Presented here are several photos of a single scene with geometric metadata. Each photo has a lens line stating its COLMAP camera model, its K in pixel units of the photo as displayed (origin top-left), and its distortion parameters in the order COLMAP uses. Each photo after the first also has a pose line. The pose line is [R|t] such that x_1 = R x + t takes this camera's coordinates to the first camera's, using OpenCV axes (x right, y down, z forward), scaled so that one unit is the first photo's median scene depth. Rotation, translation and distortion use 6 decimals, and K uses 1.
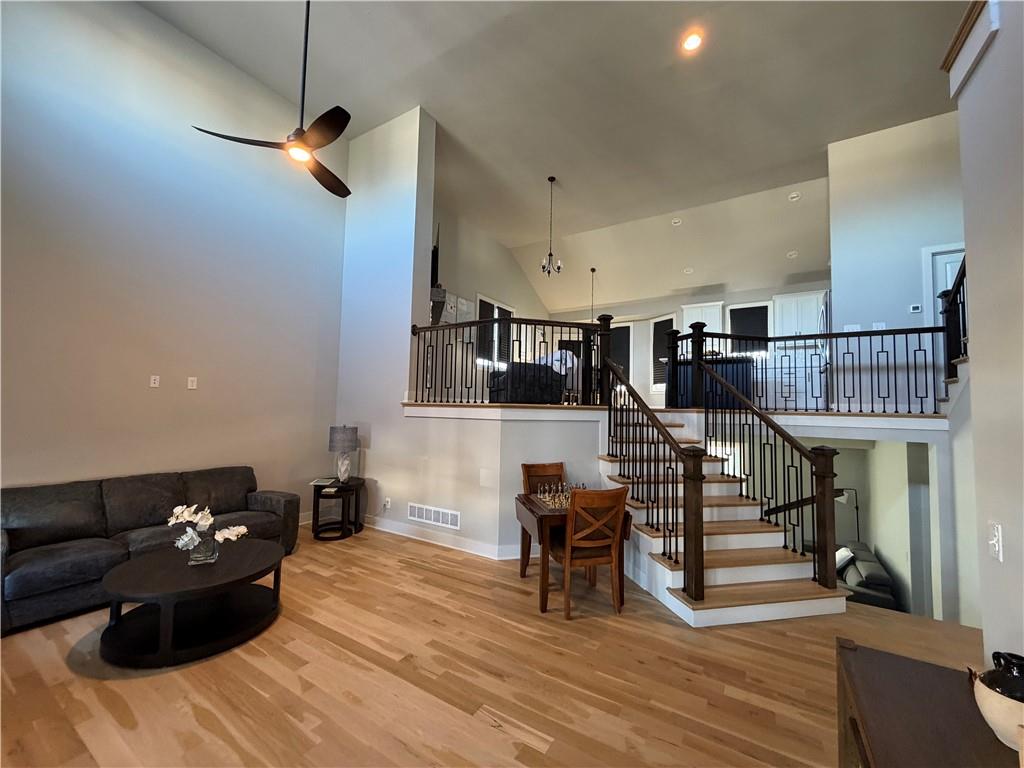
lens RADIAL K [[408.4, 0, 510.0], [0, 408.4, 385.3], [0, 0, 1]] dist [-0.000837, 0.000237]
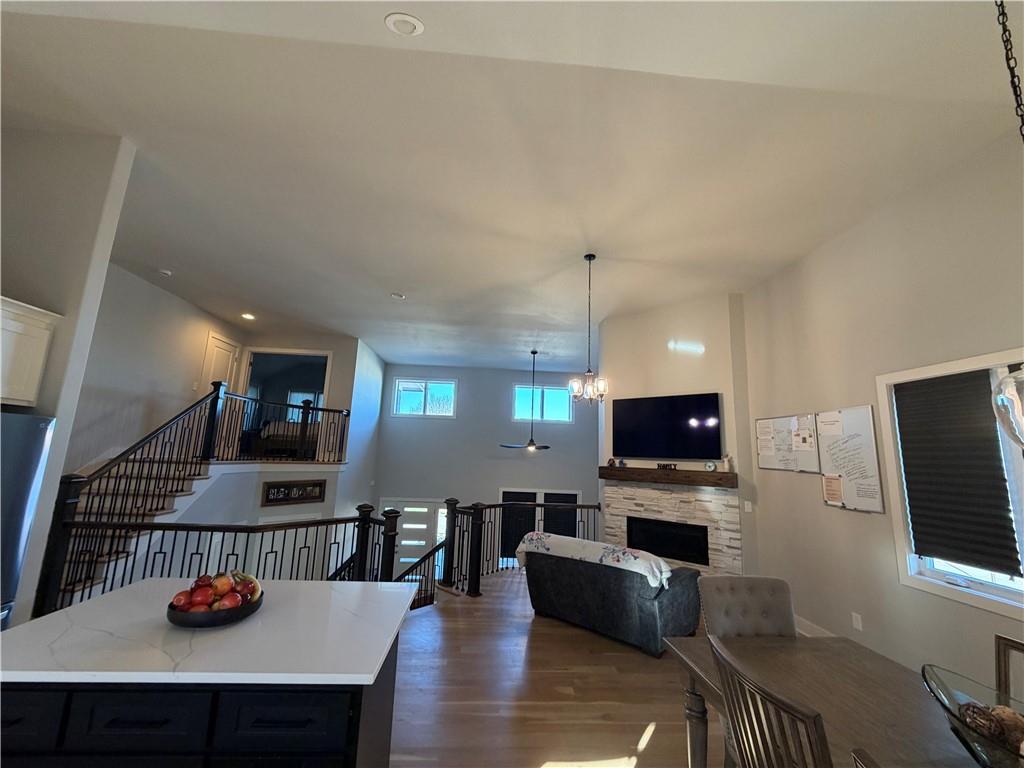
lens RADIAL K [[408.4, 0, 510.0], [0, 408.4, 385.3], [0, 0, 1]] dist [-0.000837, 0.000237]
pose [[-0.809877, -0.151172, -0.566786, 1.029145], [-0.021317, 0.973169, -0.229102, -0.289690], [0.586212, -0.173463, -0.791370, 2.655117]]
